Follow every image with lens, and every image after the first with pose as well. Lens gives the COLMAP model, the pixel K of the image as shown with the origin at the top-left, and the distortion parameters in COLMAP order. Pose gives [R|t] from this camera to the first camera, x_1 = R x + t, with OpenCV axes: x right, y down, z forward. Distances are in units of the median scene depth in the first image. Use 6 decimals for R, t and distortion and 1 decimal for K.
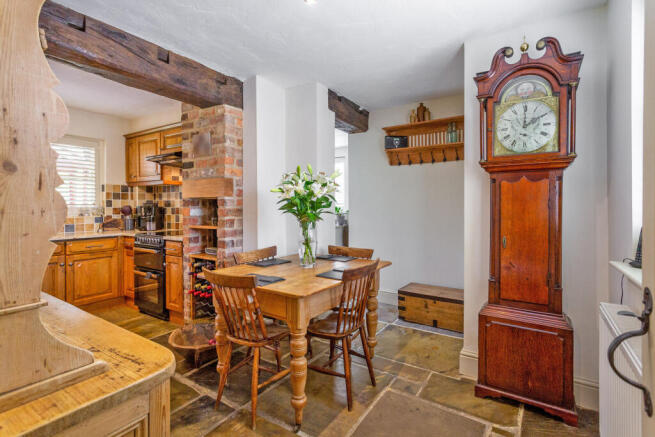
lens RADIAL K [[316.1, 0, 328.2], [0, 316.1, 208.1], [0, 0, 1]] dist [0.001399, 0.000269]
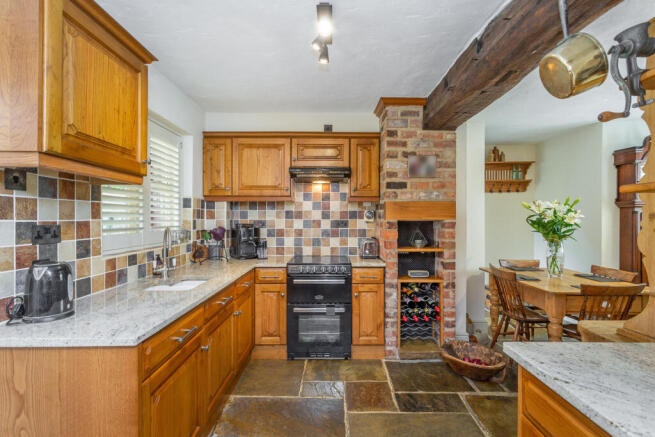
lens RADIAL K [[309.0, 0, 327.5], [0, 309.0, 218.5], [0, 0, 1]] dist [0.000600, 0.000118]
pose [[0.837558, 0.000523, 0.546348, -1.199206], [0.001978, 0.999990, -0.003990, -0.035571], [-0.546345, 0.004422, 0.837549, 0.363983]]
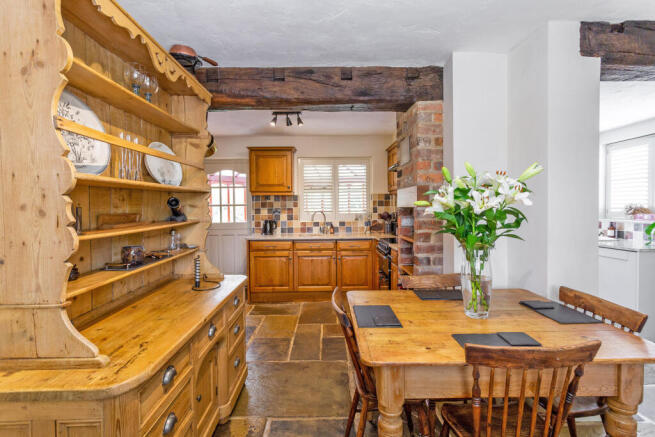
lens RADIAL K [[308.1, 0, 327.8], [0, 308.1, 213.7], [0, 0, 1]] dist [0.001007, 0.000007]
pose [[0.564172, 0.012453, -0.825563, 0.231784], [0.005524, 0.999807, 0.018856, -0.034136], [0.825639, -0.015199, 0.563995, 0.297937]]
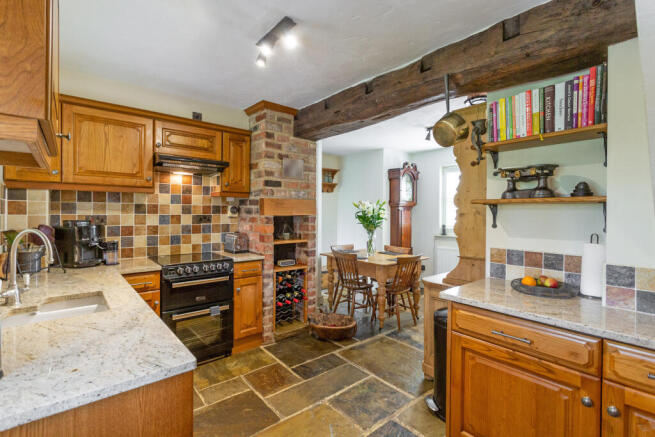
lens RADIAL K [[308.1, 0, 327.8], [0, 308.1, 213.7], [0, 0, 1]] dist [0.001007, 0.000007]
pose [[0.290458, -0.003581, 0.956881, -1.448120], [-0.002684, 0.999986, 0.004557, -0.045800], [-0.956884, -0.003892, 0.290445, 0.576131]]
